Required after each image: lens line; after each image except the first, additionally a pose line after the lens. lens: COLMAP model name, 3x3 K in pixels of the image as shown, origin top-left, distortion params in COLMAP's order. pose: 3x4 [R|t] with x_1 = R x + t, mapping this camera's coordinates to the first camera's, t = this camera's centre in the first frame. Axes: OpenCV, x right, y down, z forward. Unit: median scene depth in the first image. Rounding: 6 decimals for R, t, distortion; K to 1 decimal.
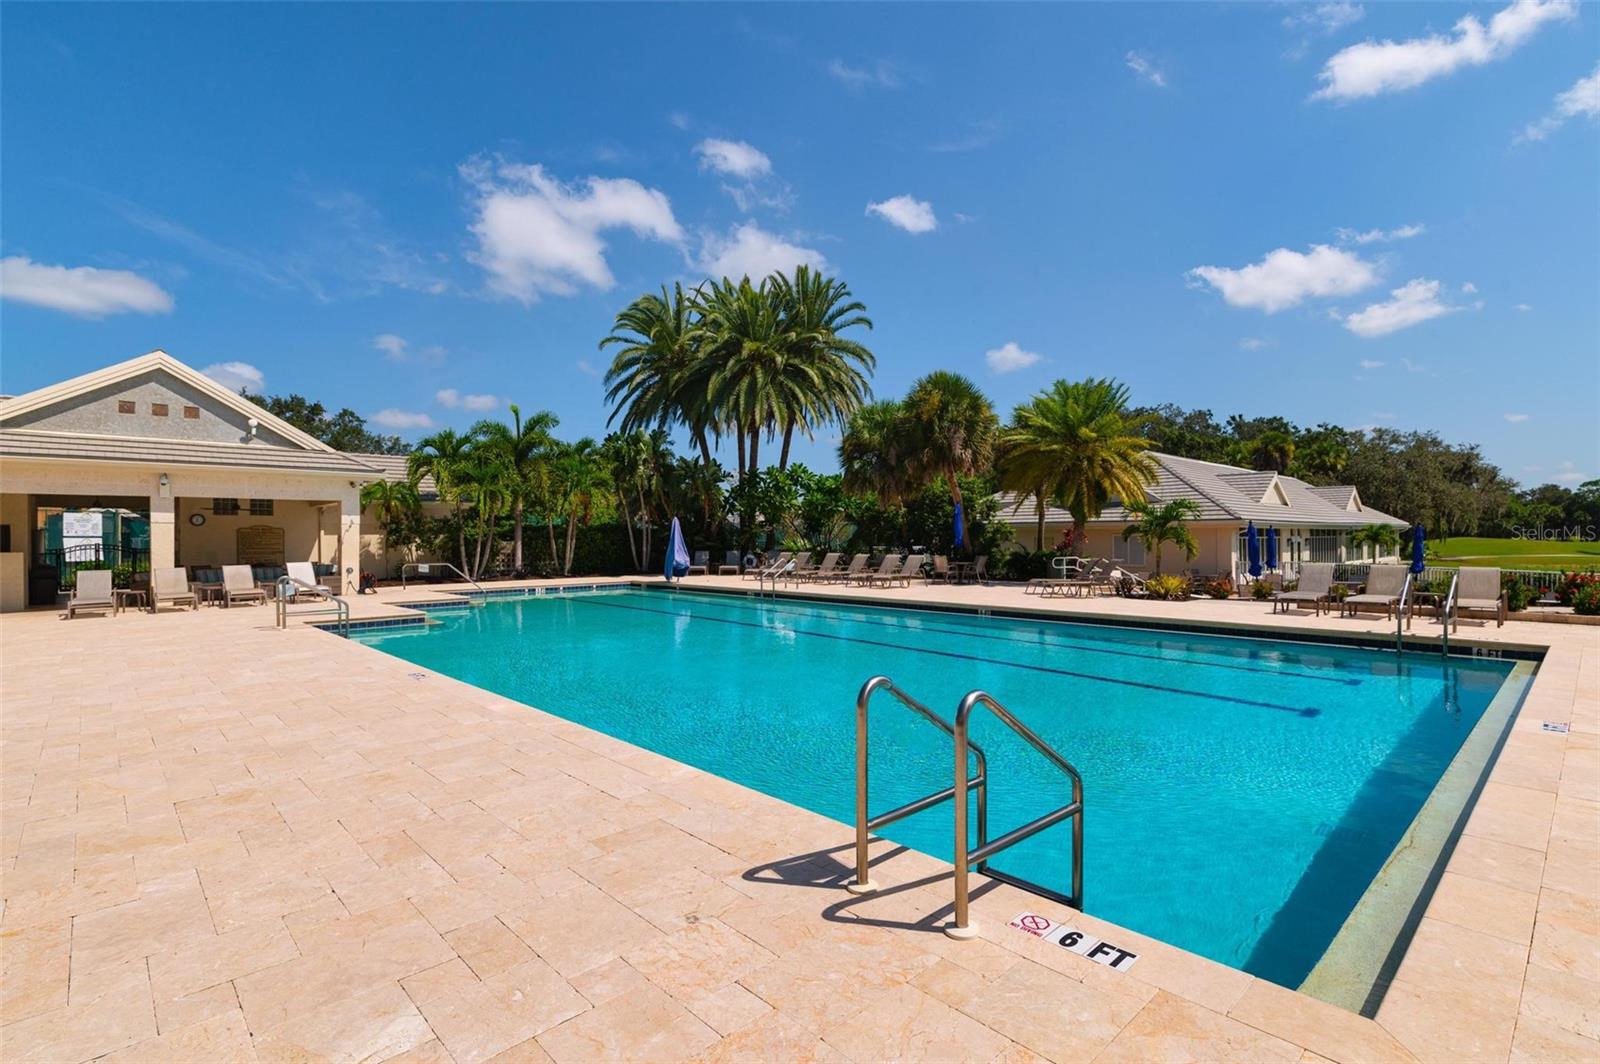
lens RADIAL K [[760.8, 0, 800.0], [0, 760.8, 532.0], [0, 0, 1]] dist [-0.000159, 0.000158]
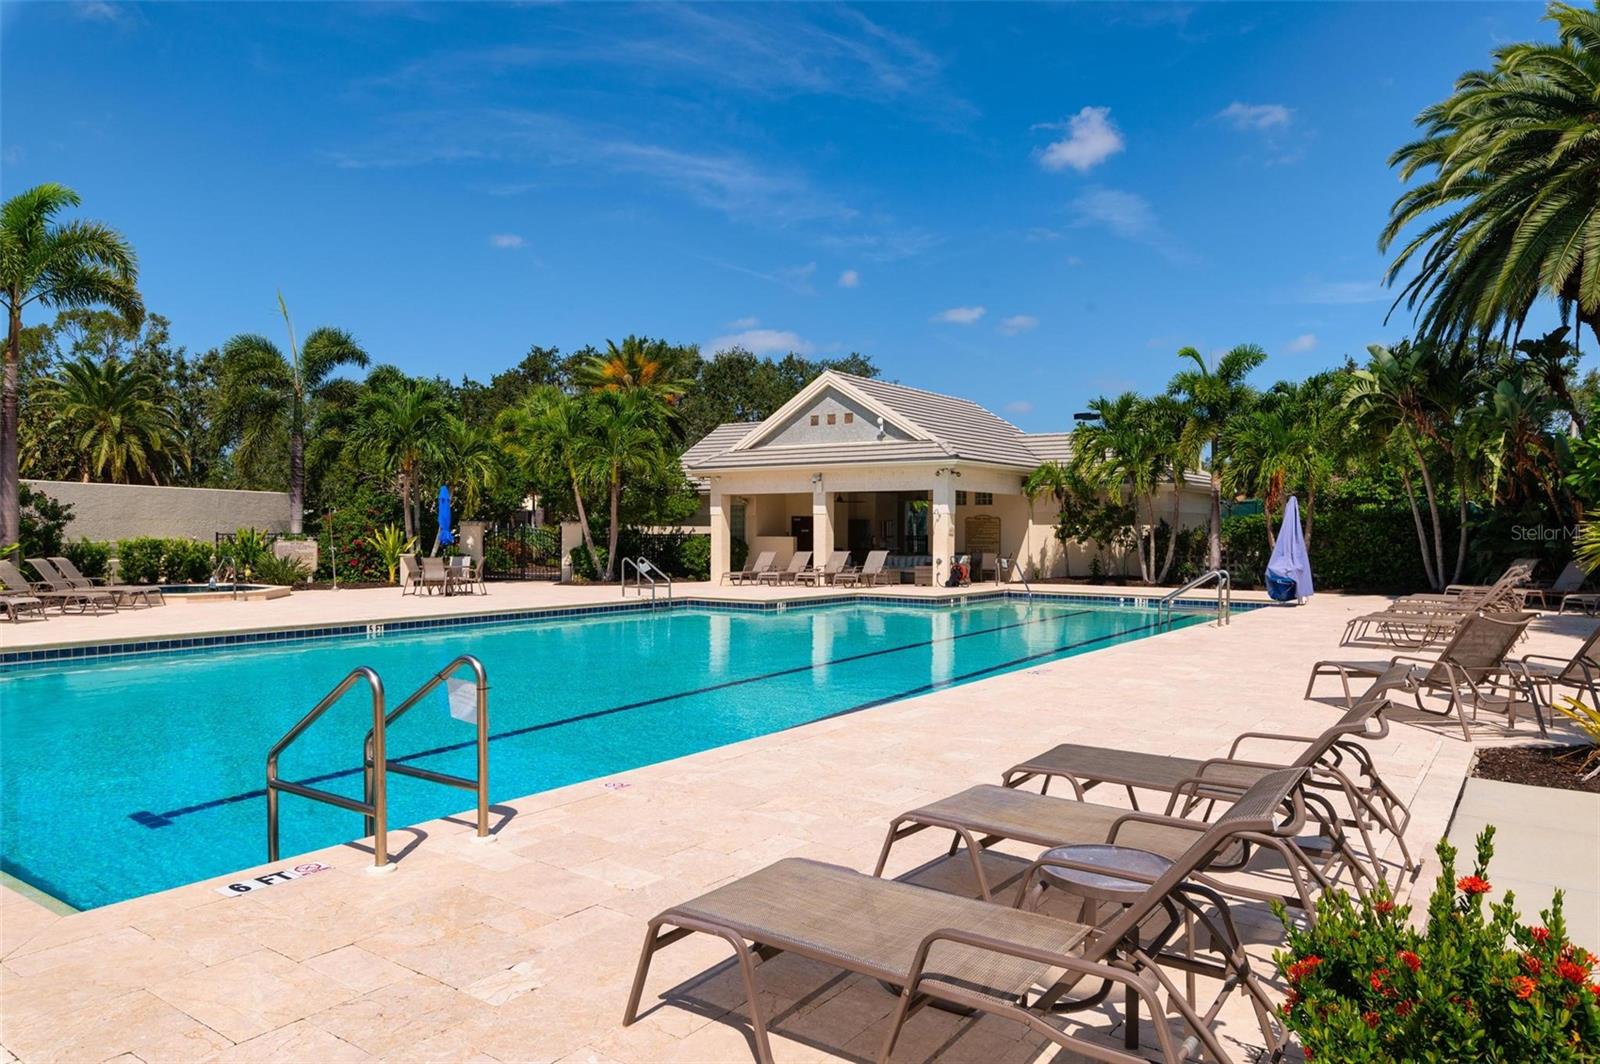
lens RADIAL K [[1028.5, 0, 803.3], [0, 1028.5, 572.8], [0, 0, 1]] dist [-0.000546, -0.001262]
pose [[0.176365, 0.043198, -0.983376, 0.708494], [-0.005327, 0.999064, 0.042932, 0.010657], [0.984310, -0.002334, 0.176430, 0.630653]]
